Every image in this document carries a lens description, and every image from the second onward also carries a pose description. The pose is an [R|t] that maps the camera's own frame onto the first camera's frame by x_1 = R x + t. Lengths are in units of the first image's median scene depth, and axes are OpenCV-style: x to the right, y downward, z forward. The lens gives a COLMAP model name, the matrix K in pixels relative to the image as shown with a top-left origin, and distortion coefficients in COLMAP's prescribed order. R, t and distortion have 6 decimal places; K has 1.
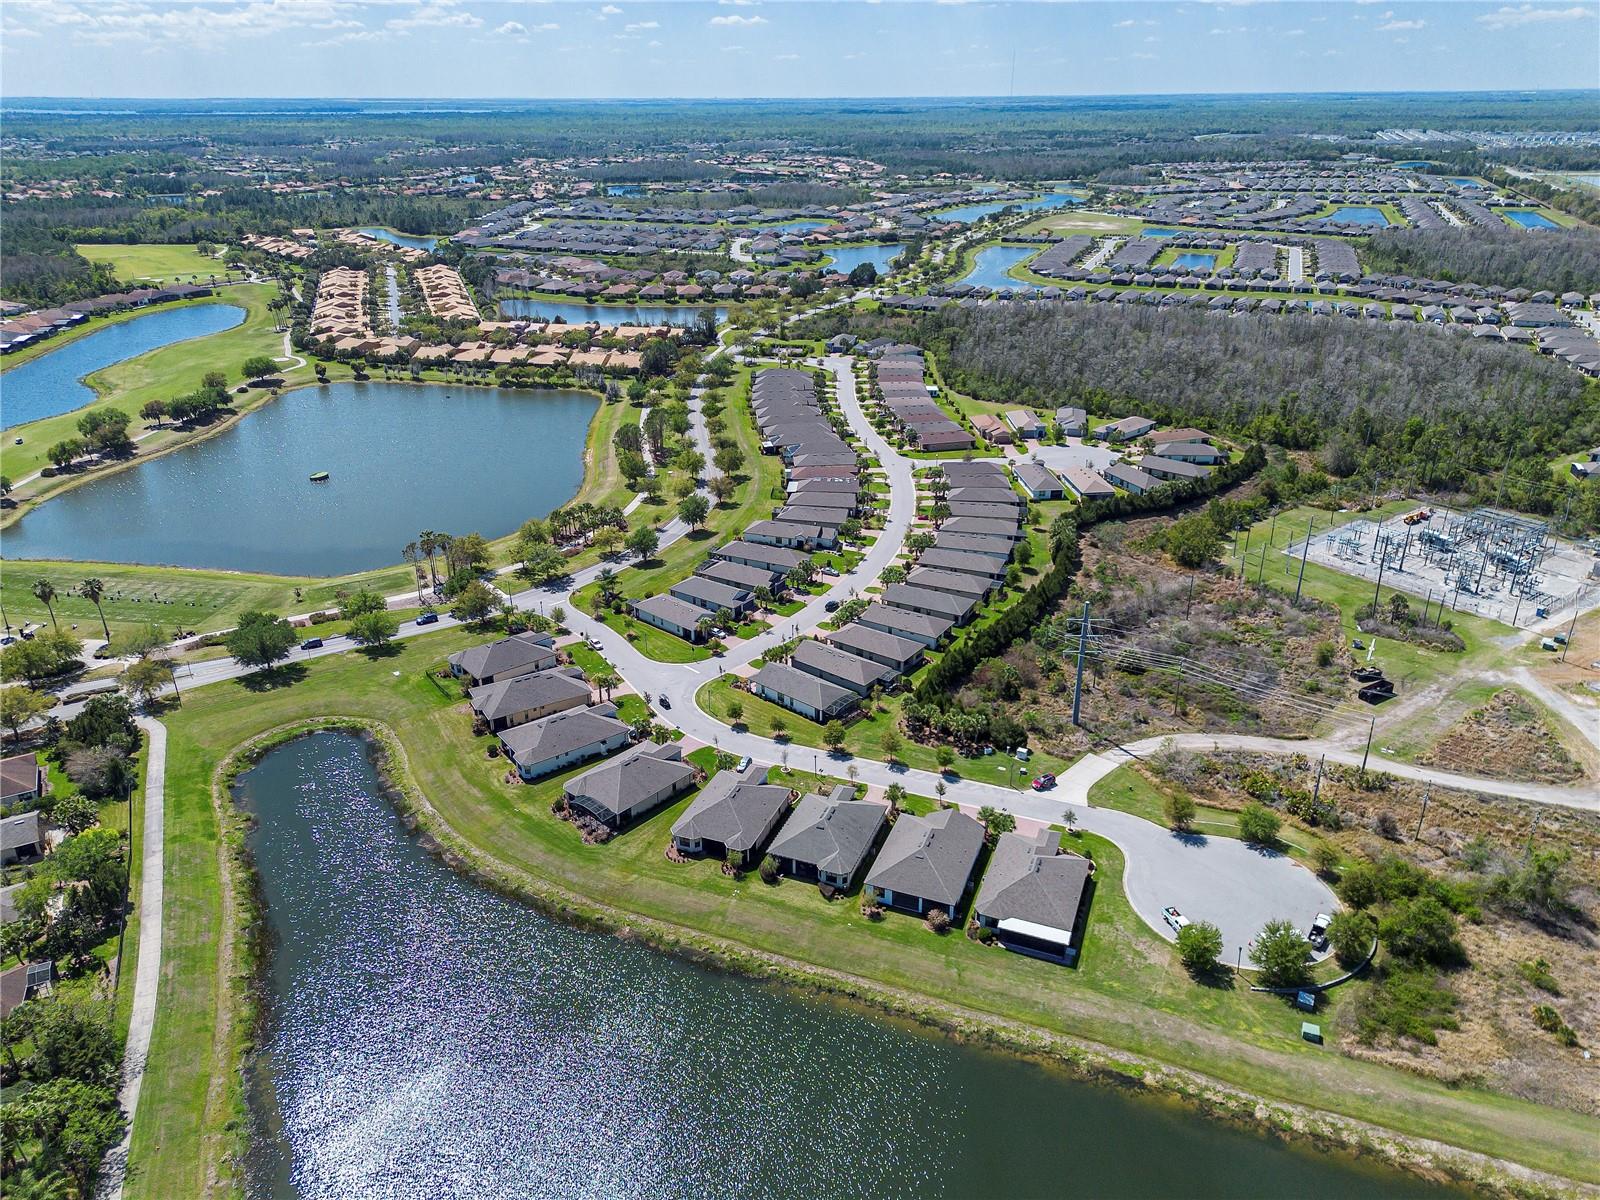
lens RADIAL K [[1132.9, 0, 803.3], [0, 1132.9, 575.6], [0, 0, 1]] dist [0.085294, -0.097902]
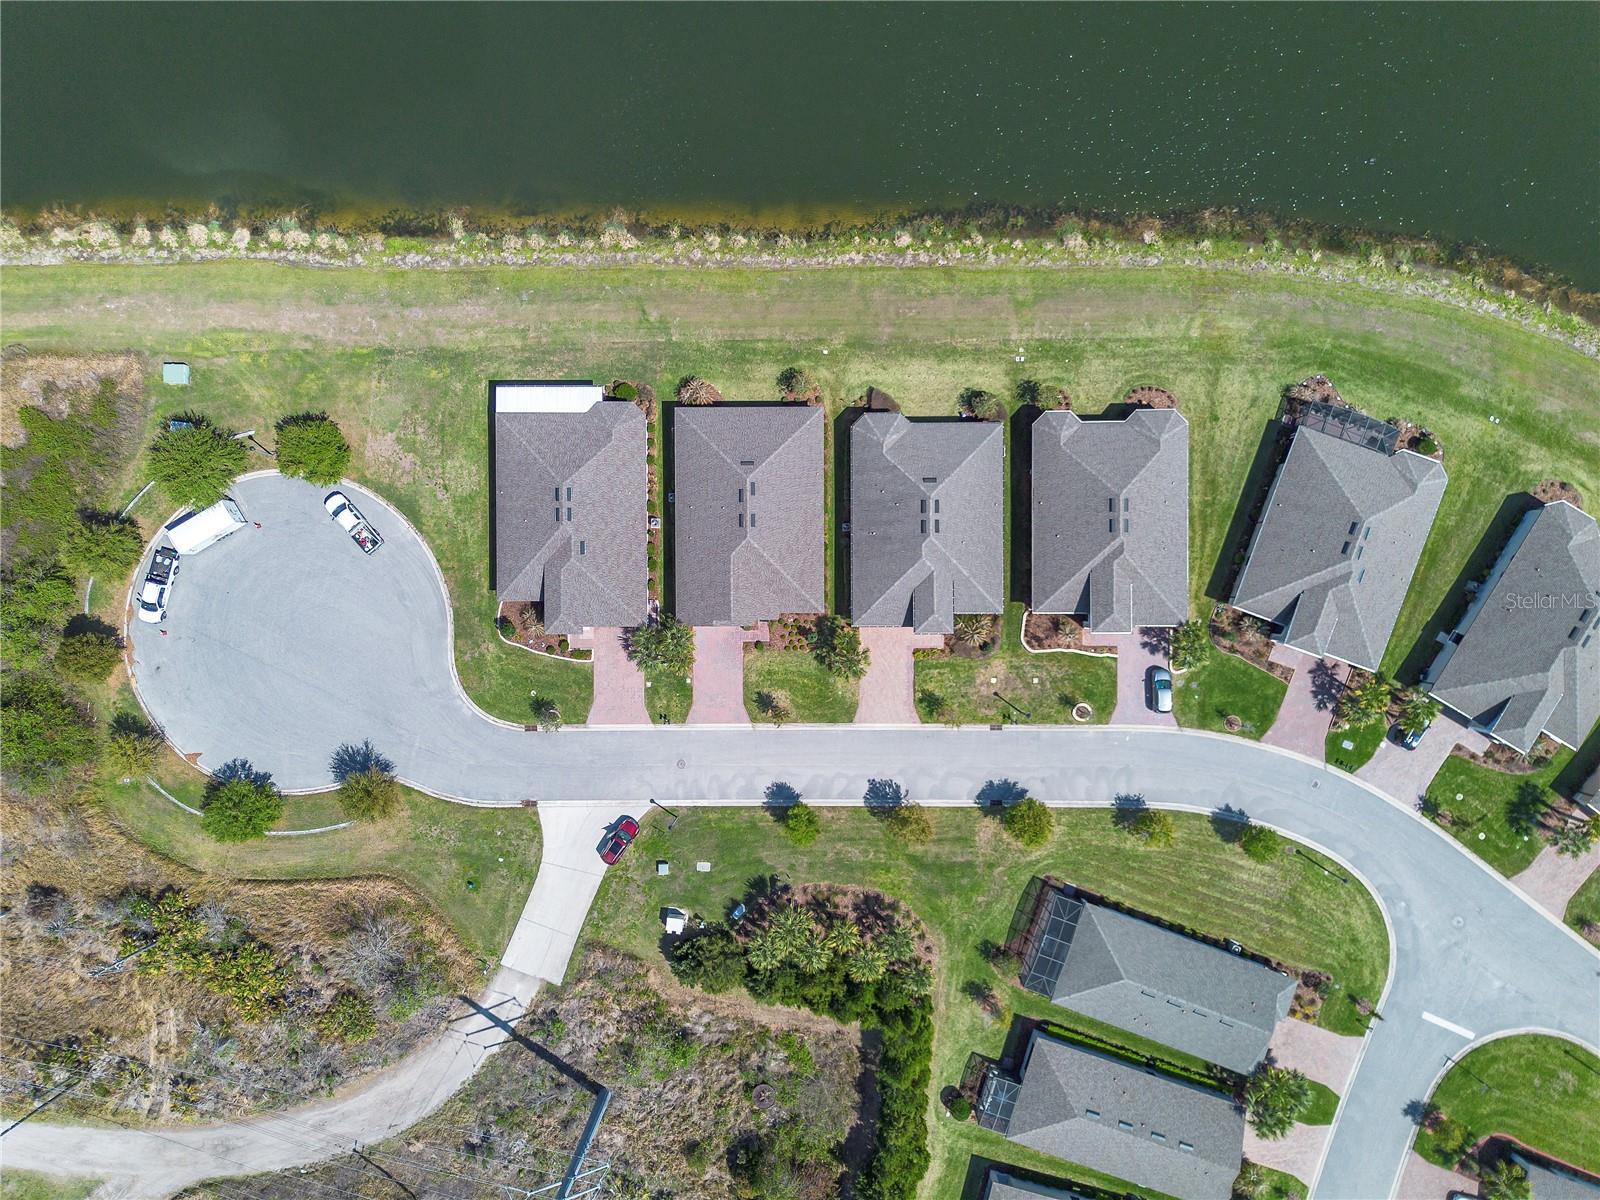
lens RADIAL K [[1132.9, 0, 803.3], [0, 1132.9, 575.6], [0, 0, 1]] dist [0.085294, -0.097902]
pose [[-0.928781, 0.370018, 0.021259, 0.046140], [-0.121651, -0.358531, 0.925557, -0.183659], [0.350095, 0.857054, 0.378010, 0.461625]]
